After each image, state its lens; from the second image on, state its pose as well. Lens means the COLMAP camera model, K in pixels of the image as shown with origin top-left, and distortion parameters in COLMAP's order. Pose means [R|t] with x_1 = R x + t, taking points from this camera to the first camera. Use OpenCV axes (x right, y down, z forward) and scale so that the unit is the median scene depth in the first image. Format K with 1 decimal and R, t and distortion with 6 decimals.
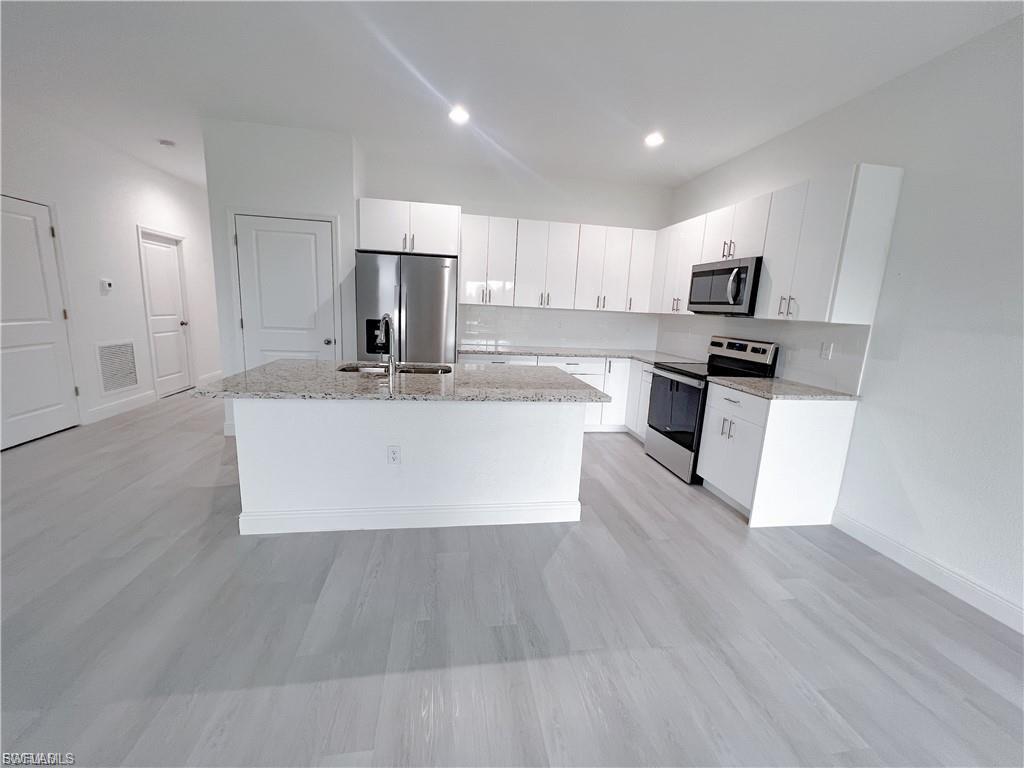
lens RADIAL K [[414.1, 0, 512.0], [0, 414.1, 384.0], [0, 0, 1]] dist [0.000220, -0.000004]
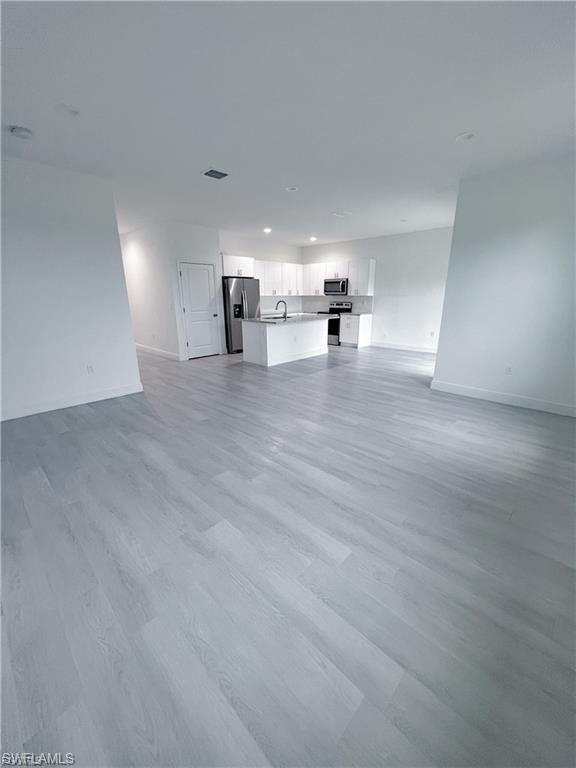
lens RADIAL K [[310.6, 0, 288.0], [0, 310.6, 384.0], [0, 0, 1]] dist [0.000220, -0.000004]
pose [[0.798312, -0.216452, 0.562002, -1.463911], [0.153396, 0.975483, 0.157808, 0.084548], [-0.582381, -0.039771, 0.811943, -0.902200]]
